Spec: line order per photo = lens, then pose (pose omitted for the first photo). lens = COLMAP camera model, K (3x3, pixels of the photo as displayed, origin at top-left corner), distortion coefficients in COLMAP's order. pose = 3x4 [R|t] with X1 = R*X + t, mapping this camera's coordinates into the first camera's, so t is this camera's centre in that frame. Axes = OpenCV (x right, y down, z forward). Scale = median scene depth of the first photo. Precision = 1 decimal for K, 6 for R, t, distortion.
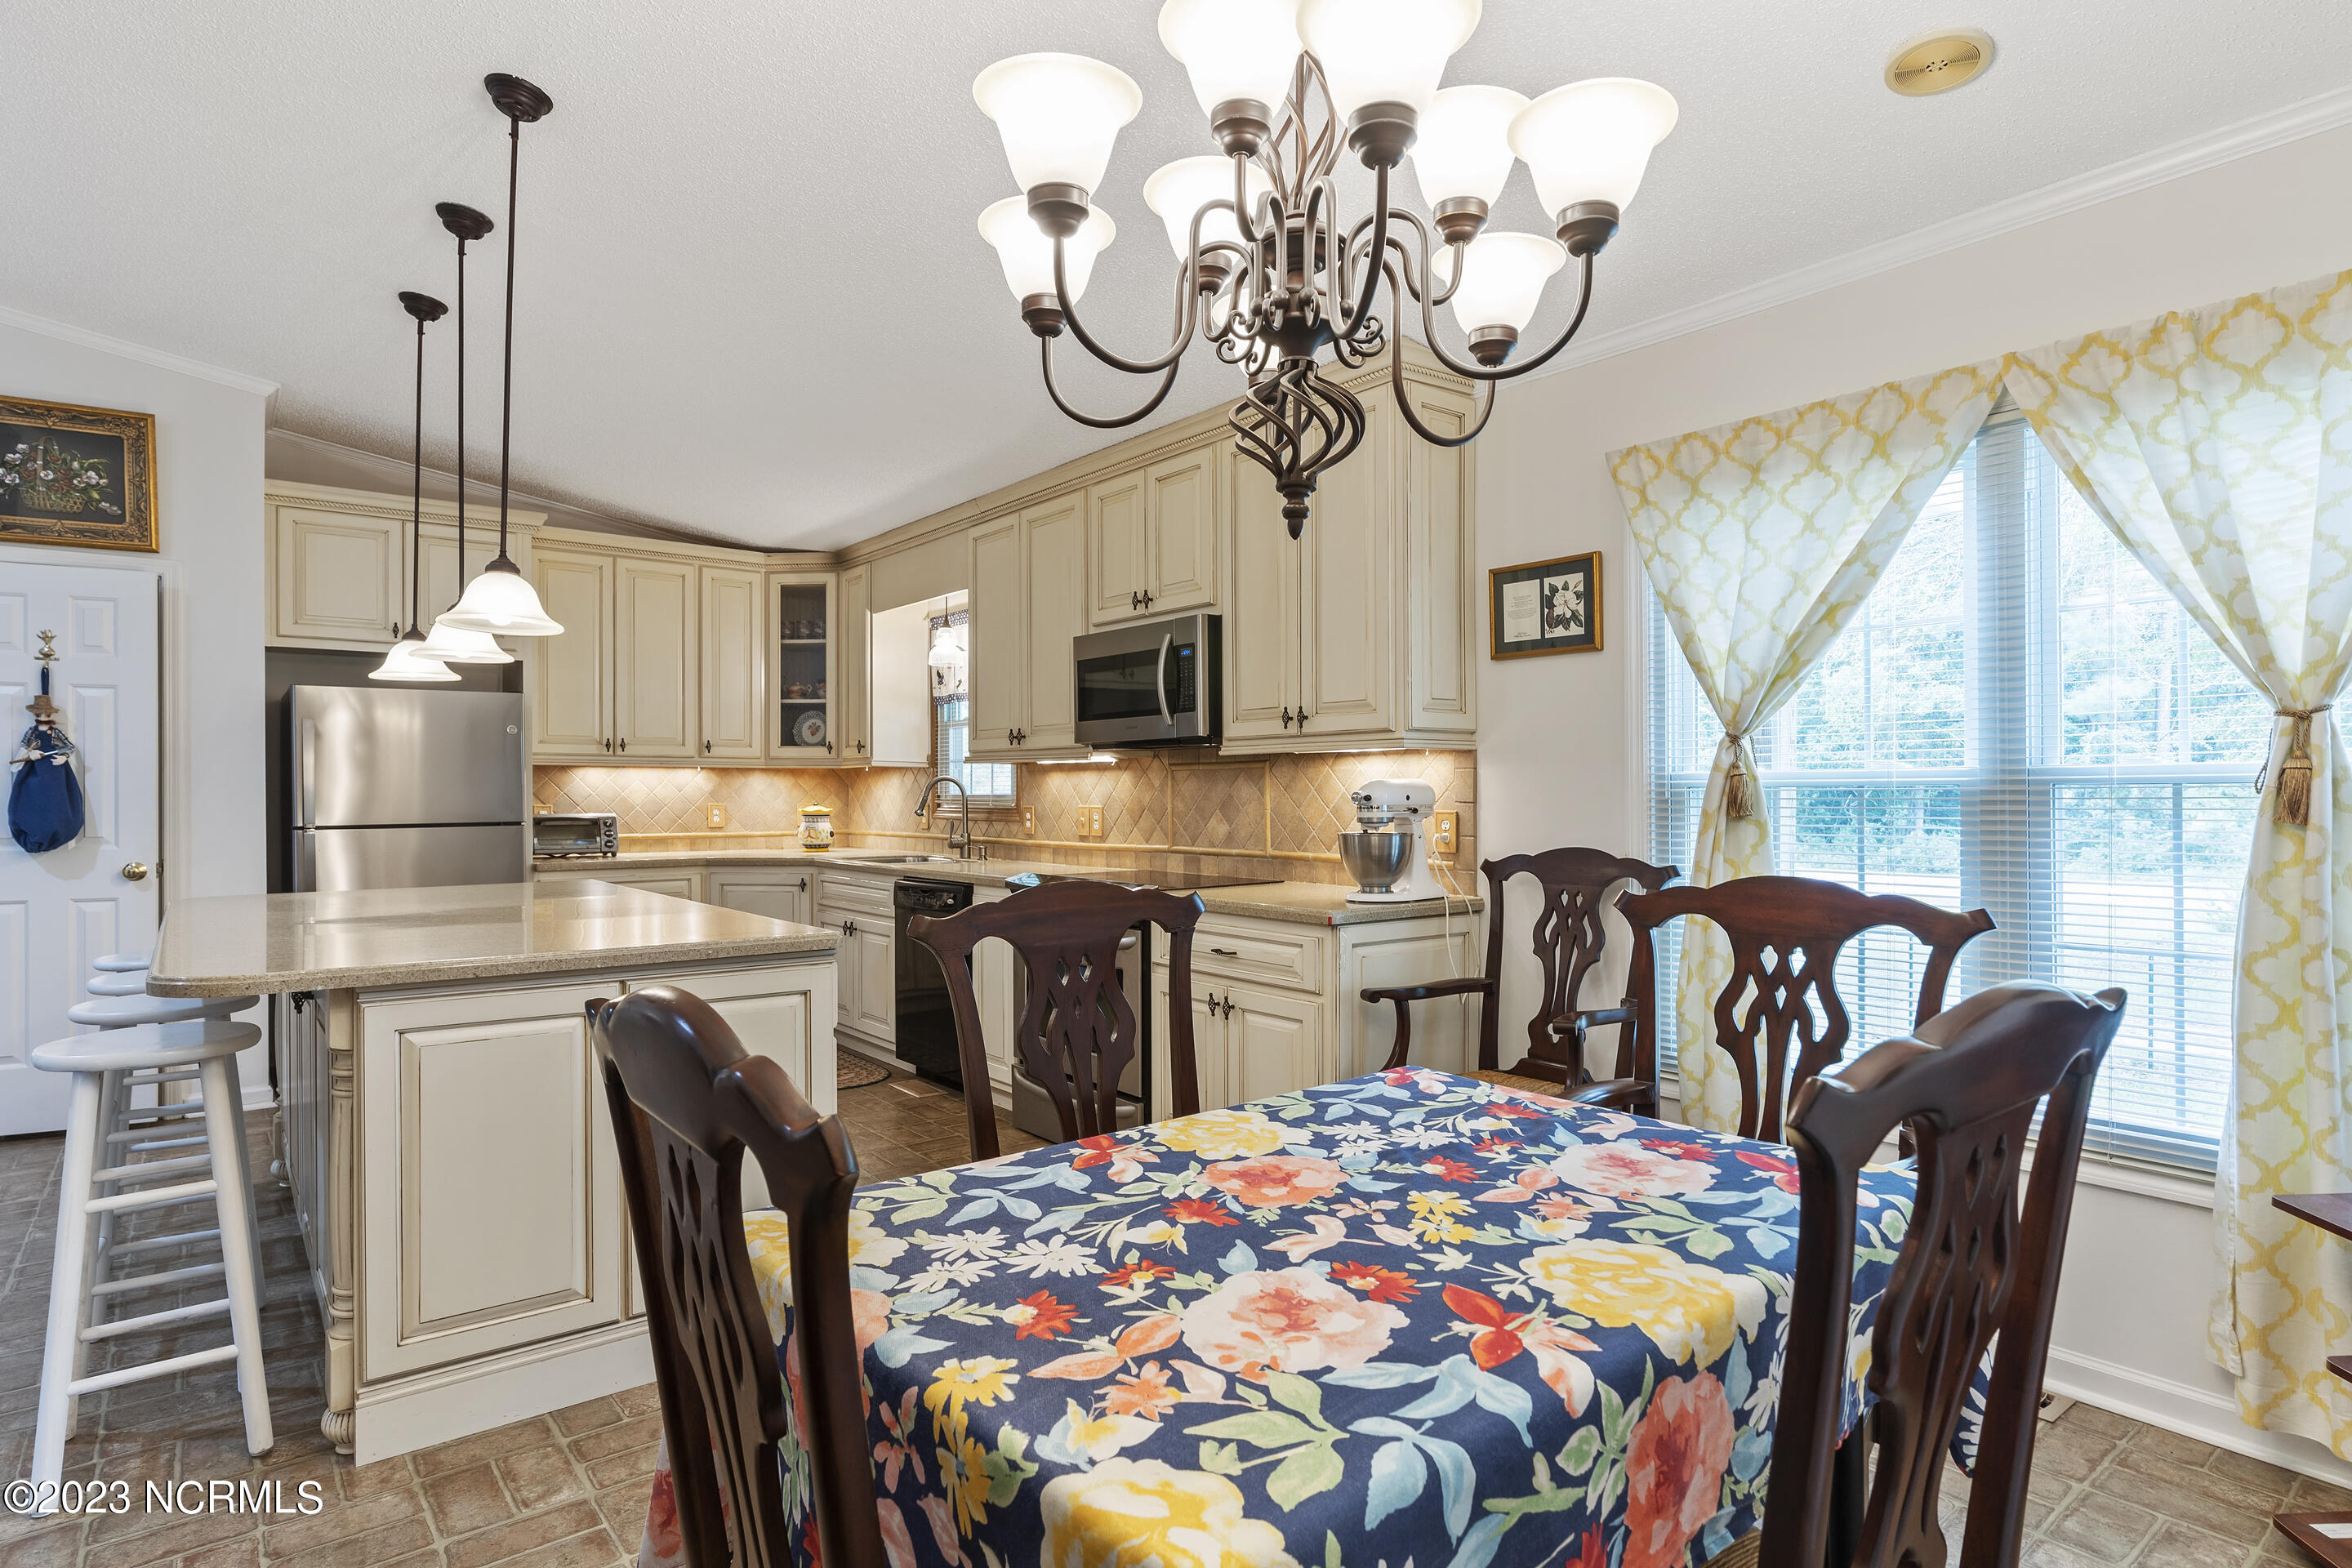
lens RADIAL K [[1236.2, 0, 1177.7], [0, 1236.2, 788.1], [0, 0, 1]] dist [0.002624, -0.000039]
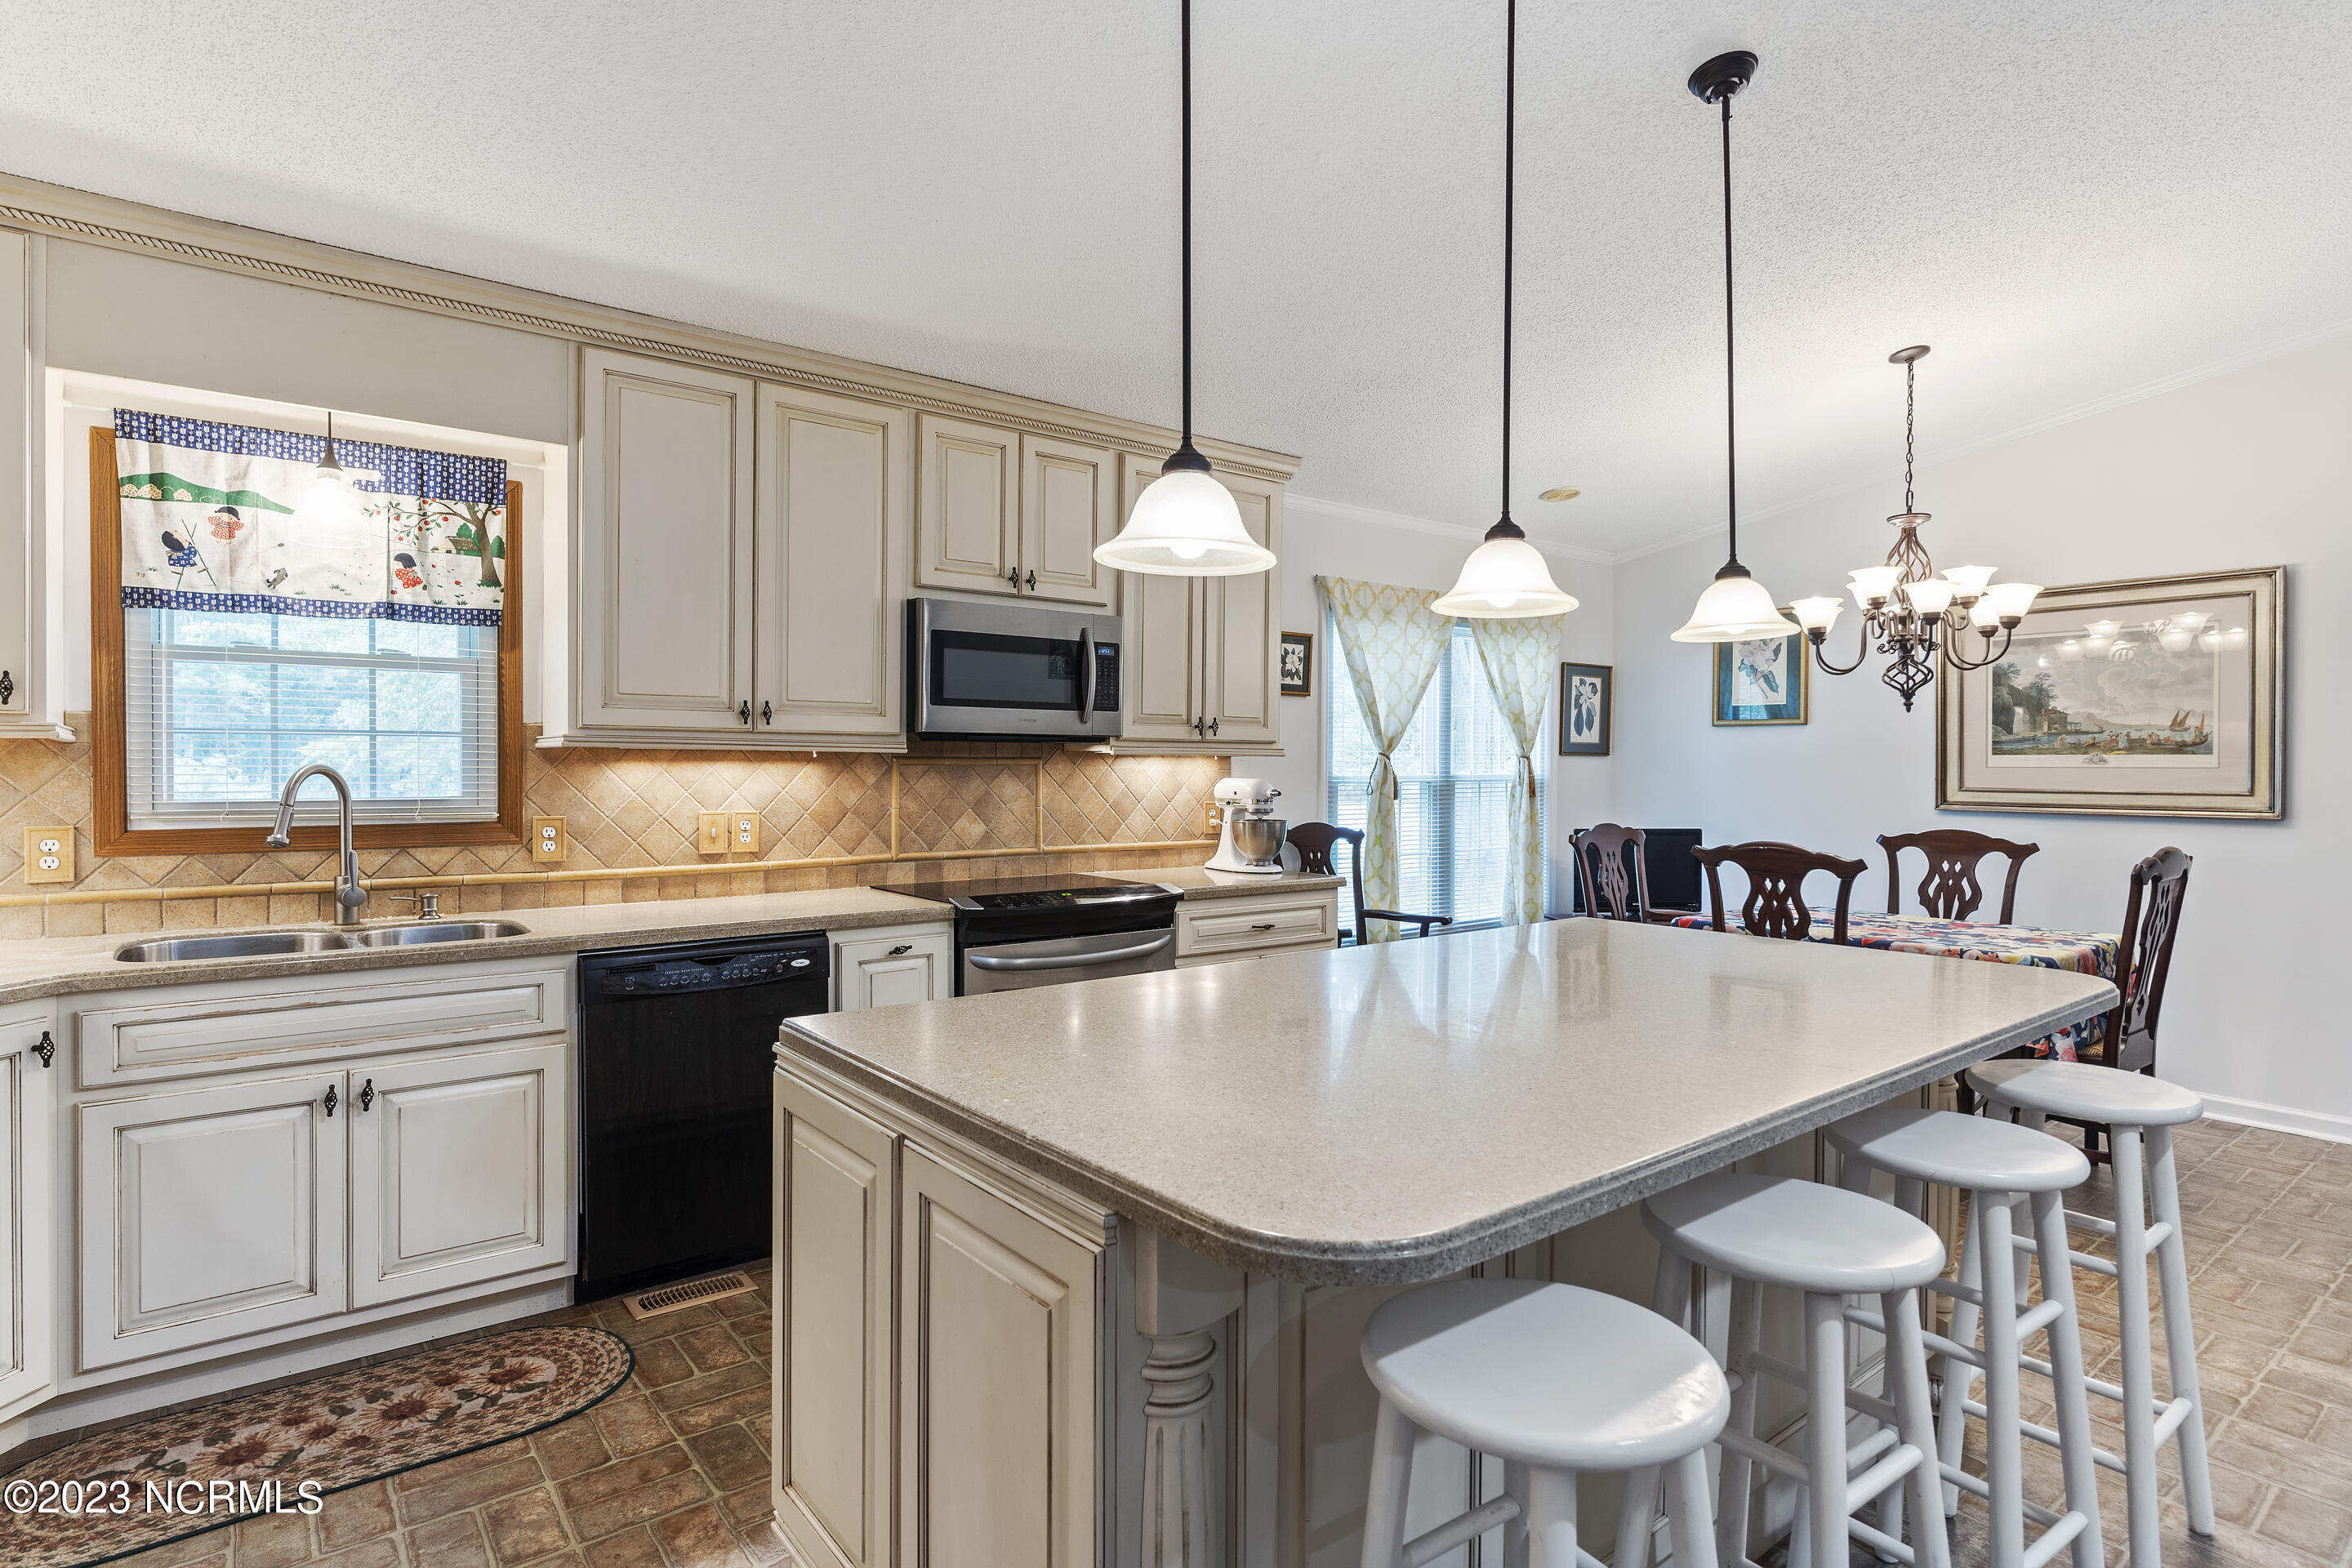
lens RADIAL K [[1236.2, 0, 1179.5], [0, 1236.2, 775.6], [0, 0, 1]] dist [0.002624, -0.000039]
pose [[0.001924, -0.008799, 0.999959, -0.897655], [-0.009732, 0.999914, 0.008817, -0.017253], [-0.999951, -0.009749, 0.001838, 0.848043]]
